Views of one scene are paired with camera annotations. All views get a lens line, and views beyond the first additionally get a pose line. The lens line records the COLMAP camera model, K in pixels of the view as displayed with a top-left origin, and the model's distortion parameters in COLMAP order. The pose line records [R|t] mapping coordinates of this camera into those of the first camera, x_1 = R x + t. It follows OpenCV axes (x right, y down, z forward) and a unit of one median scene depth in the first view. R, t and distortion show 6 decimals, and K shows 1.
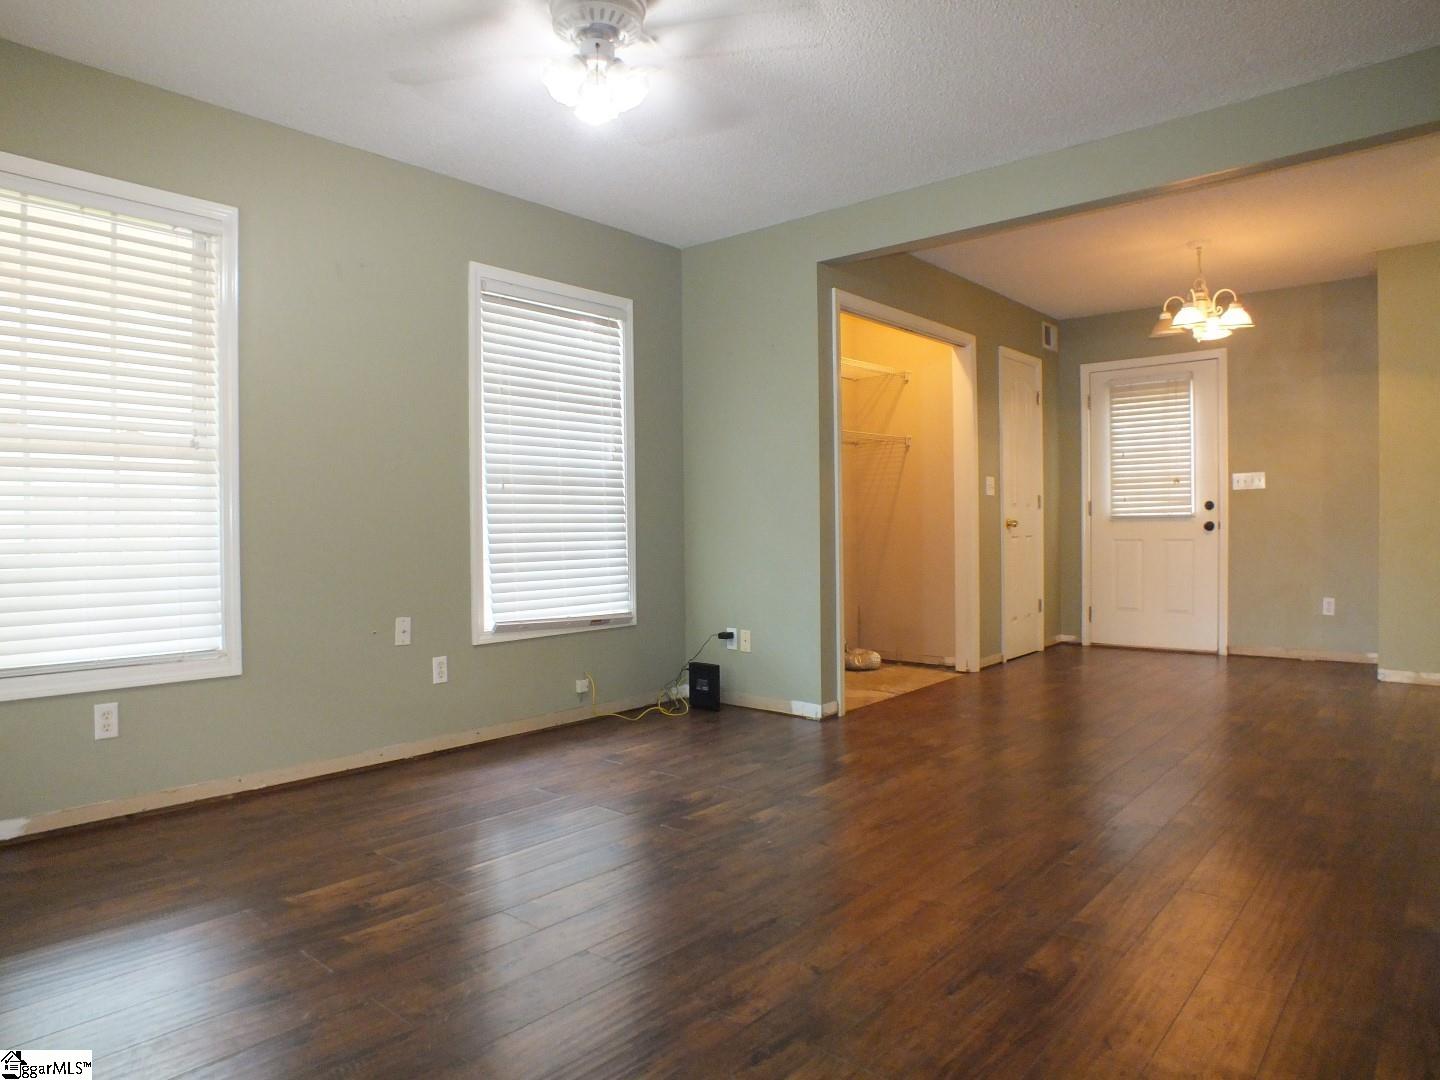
lens RADIAL K [[906.0, 0, 677.7], [0, 906.0, 528.8], [0, 0, 1]] dist [-0.064556, 0.011865]
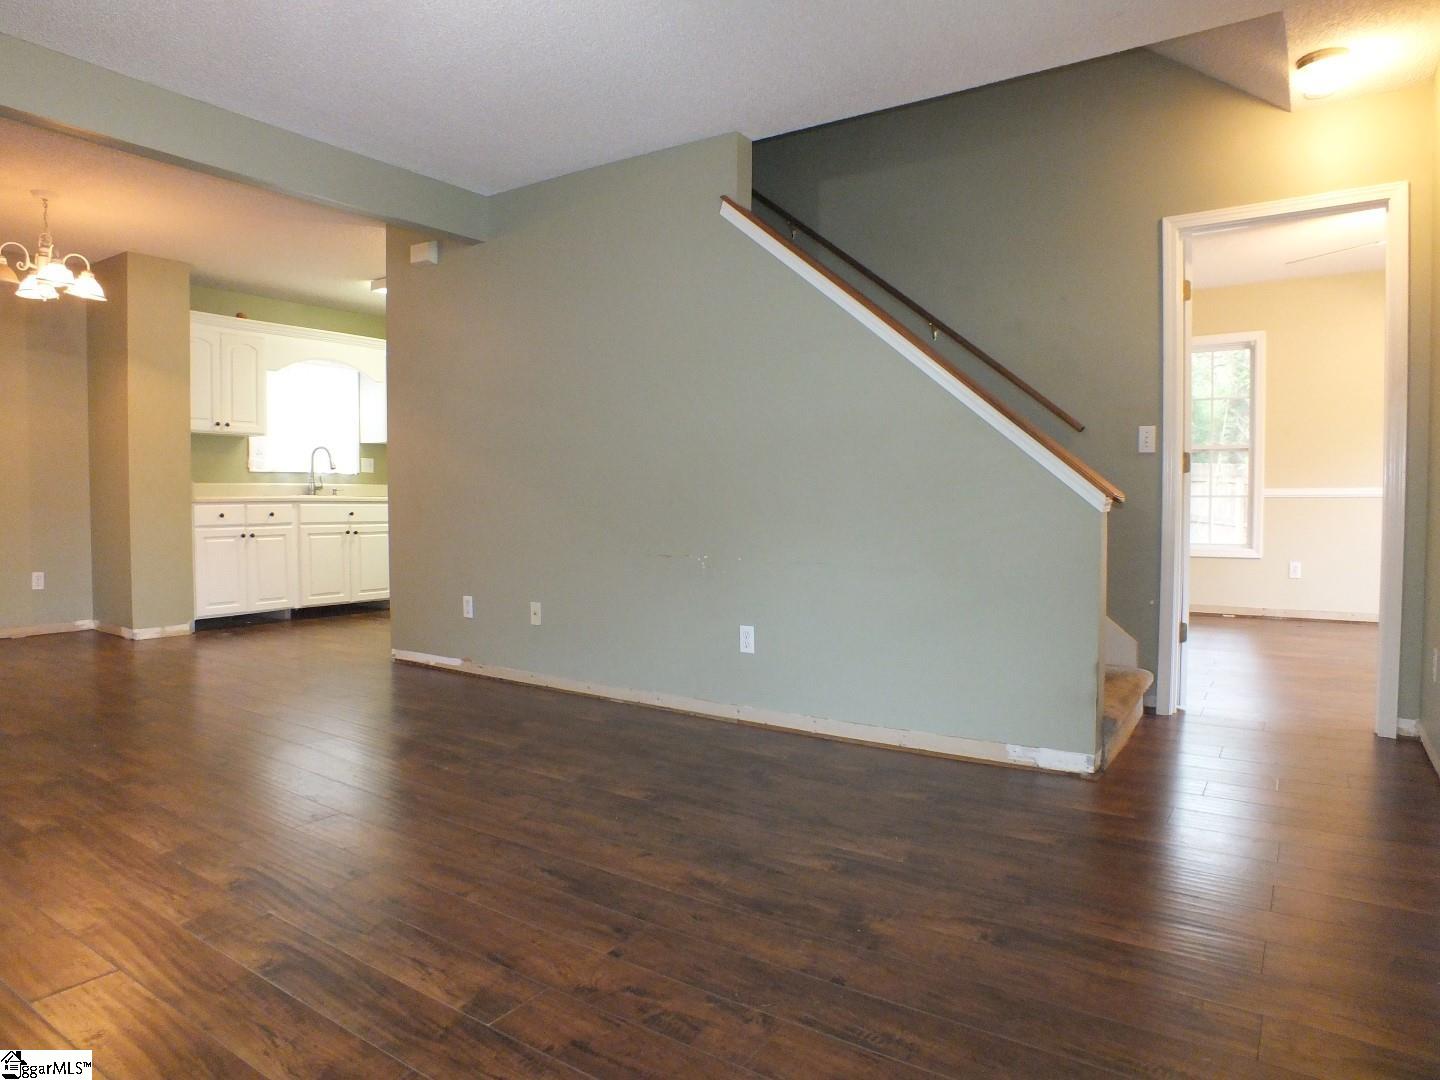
lens RADIAL K [[906.0, 0, 726.7], [0, 906.0, 549.0], [0, 0, 1]] dist [-0.064556, 0.011865]
pose [[-0.166959, -0.040774, 0.985120, -0.928556], [-0.008196, 0.999167, 0.039966, 0.013386], [-0.985930, -0.001402, -0.167154, 0.939137]]
